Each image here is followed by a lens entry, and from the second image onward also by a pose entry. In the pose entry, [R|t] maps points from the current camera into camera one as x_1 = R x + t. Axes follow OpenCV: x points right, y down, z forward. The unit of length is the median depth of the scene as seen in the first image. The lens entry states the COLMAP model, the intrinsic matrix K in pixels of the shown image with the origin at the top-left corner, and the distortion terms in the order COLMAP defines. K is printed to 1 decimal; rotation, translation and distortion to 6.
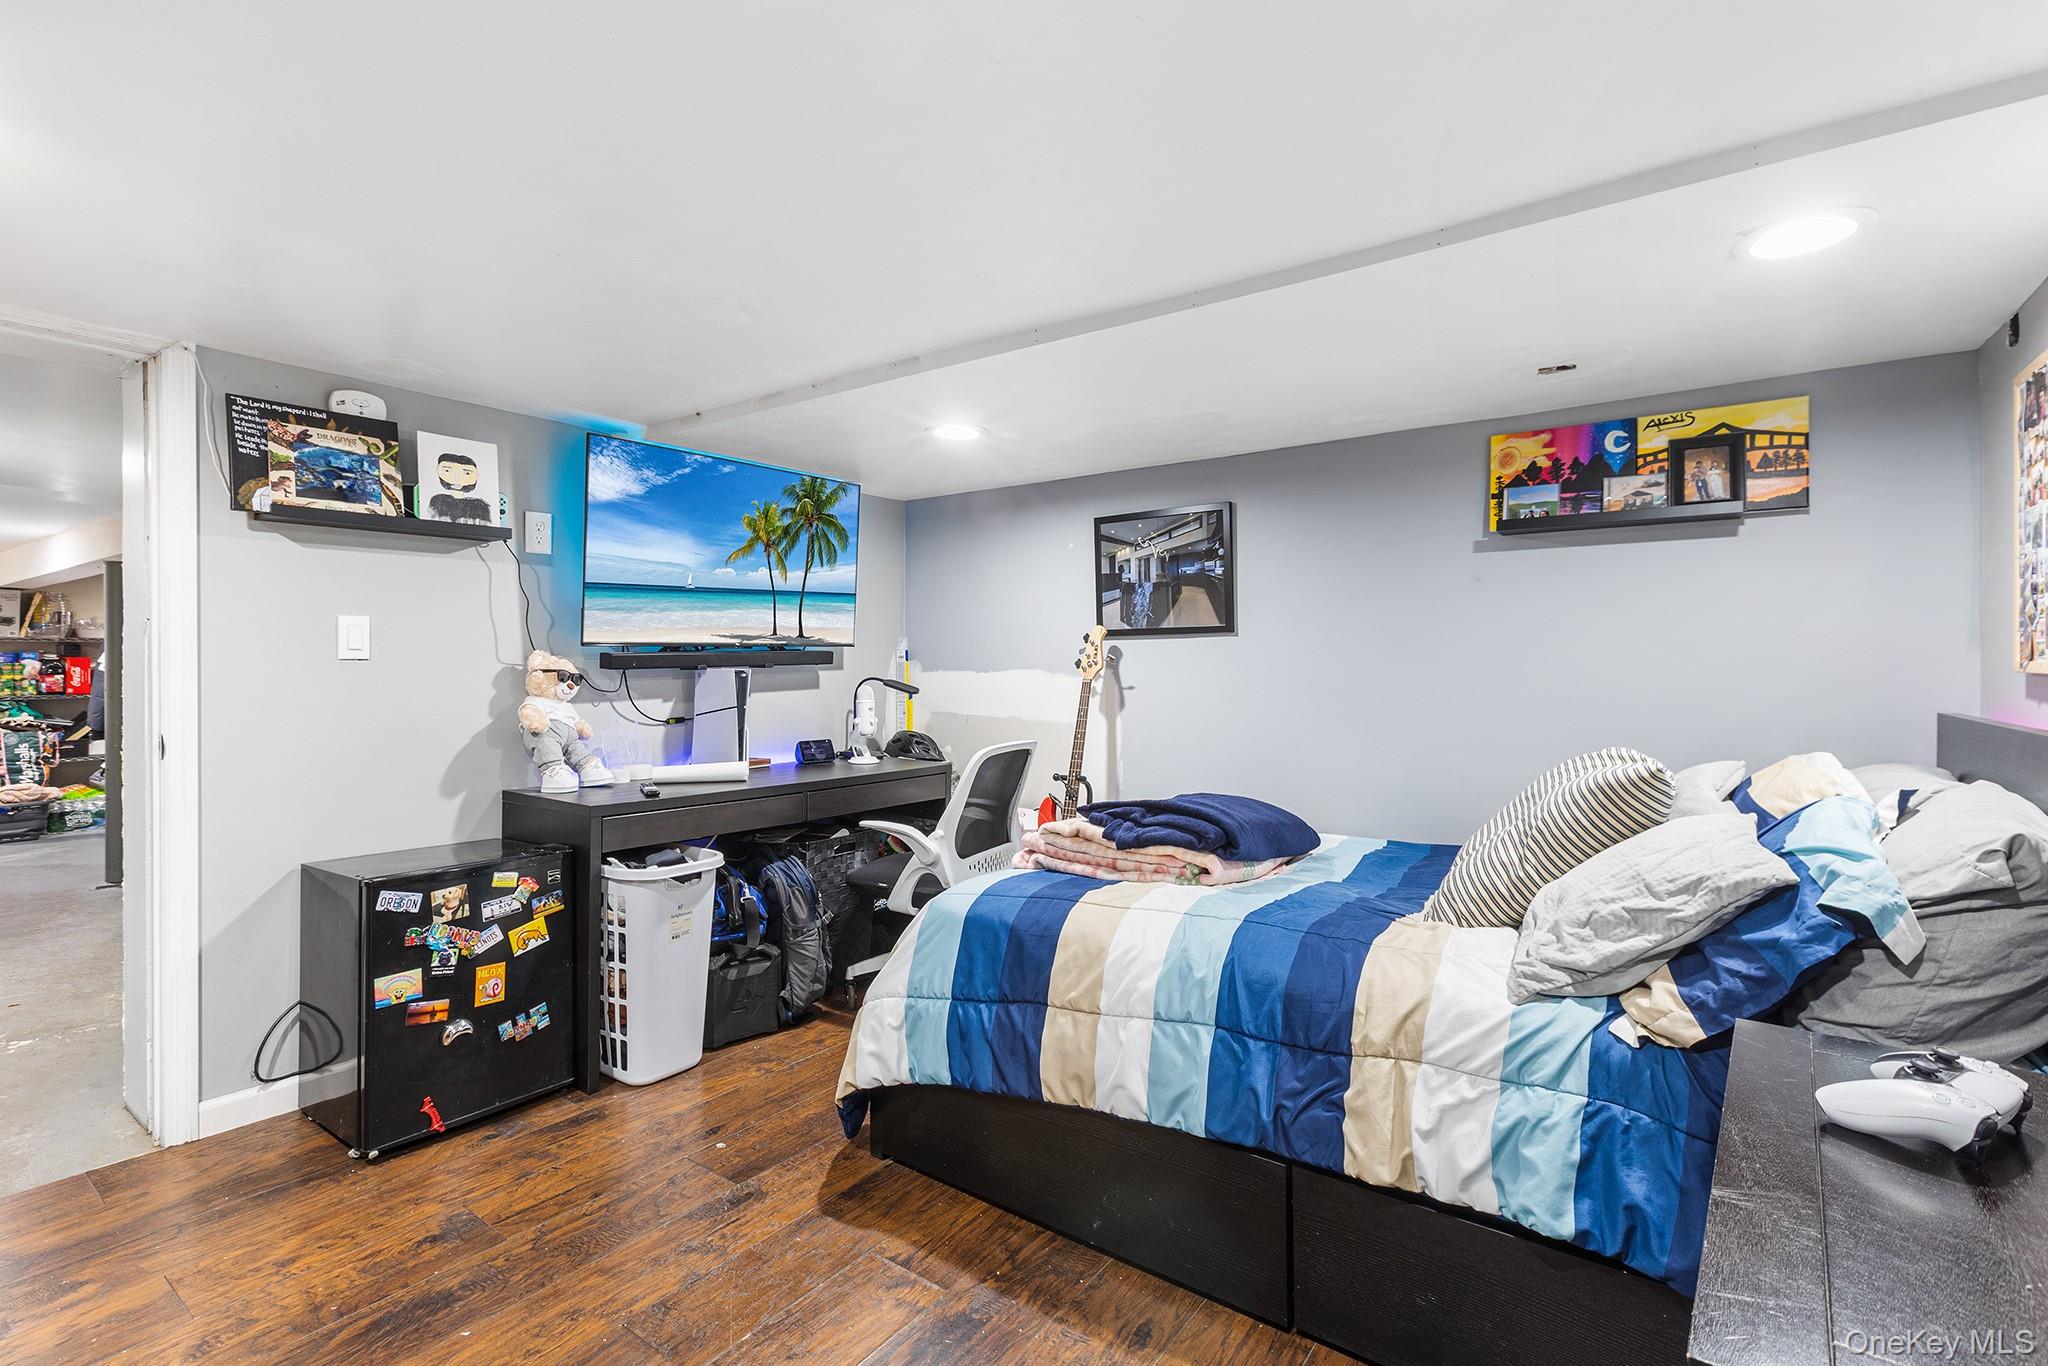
lens RADIAL K [[939.7, 0, 1020.9], [0, 939.7, 668.4], [0, 0, 1]] dist [-0.000182, 0.000071]
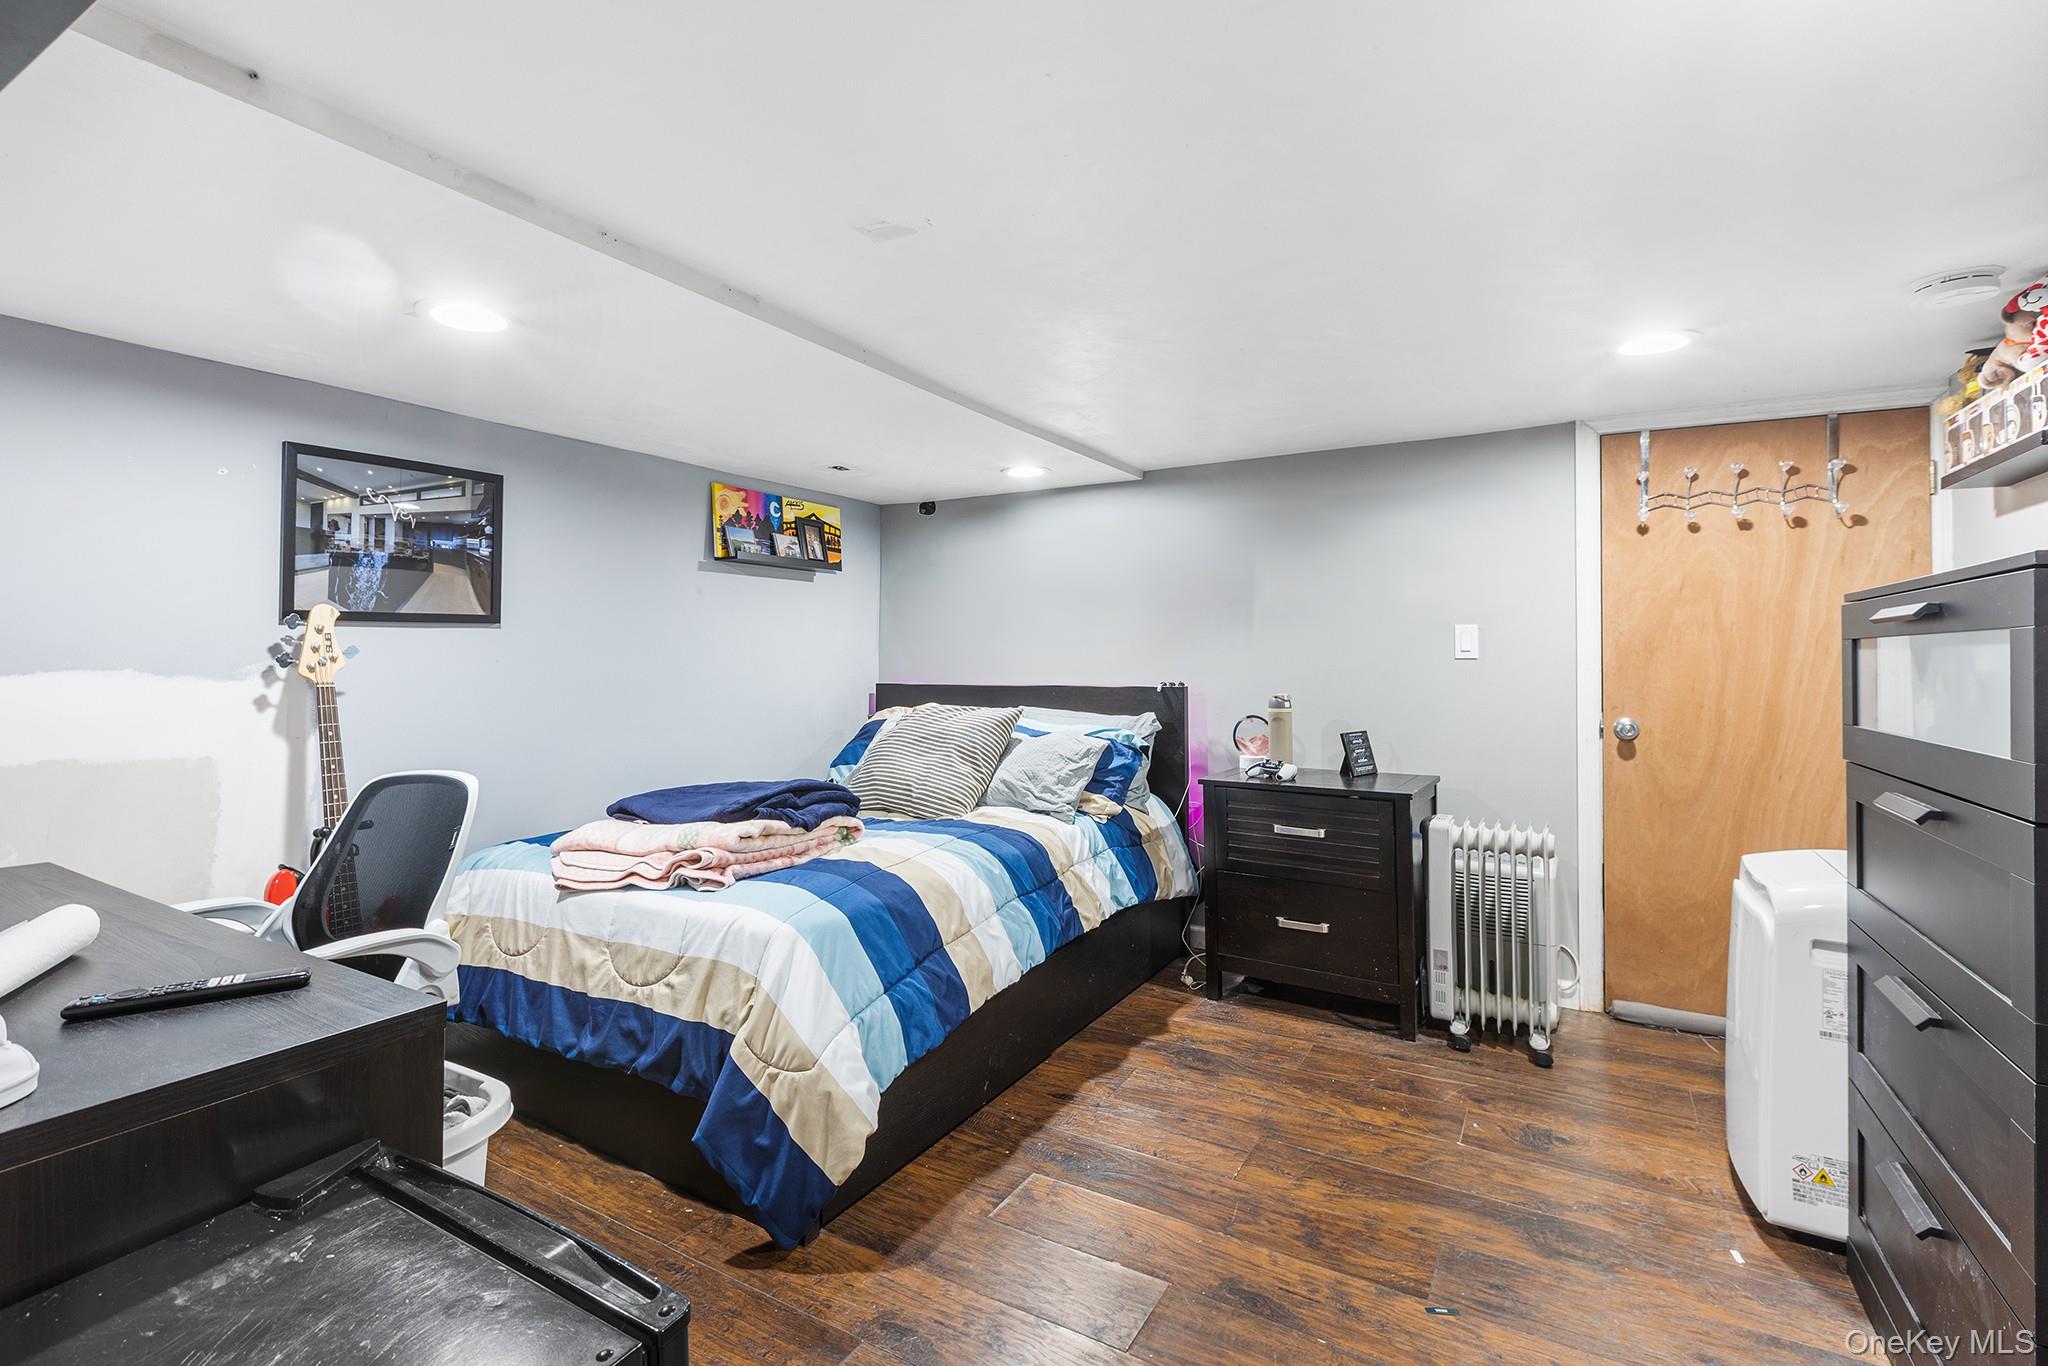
lens RADIAL K [[939.7, 0, 991.6], [0, 939.7, 655.2], [0, 0, 1]] dist [-0.000182, 0.000071]
pose [[-0.080022, 0.001579, 0.996792, -0.686779], [0.004537, 0.999989, -0.001219, -0.005444], [-0.996783, 0.004425, -0.080028, 0.607647]]
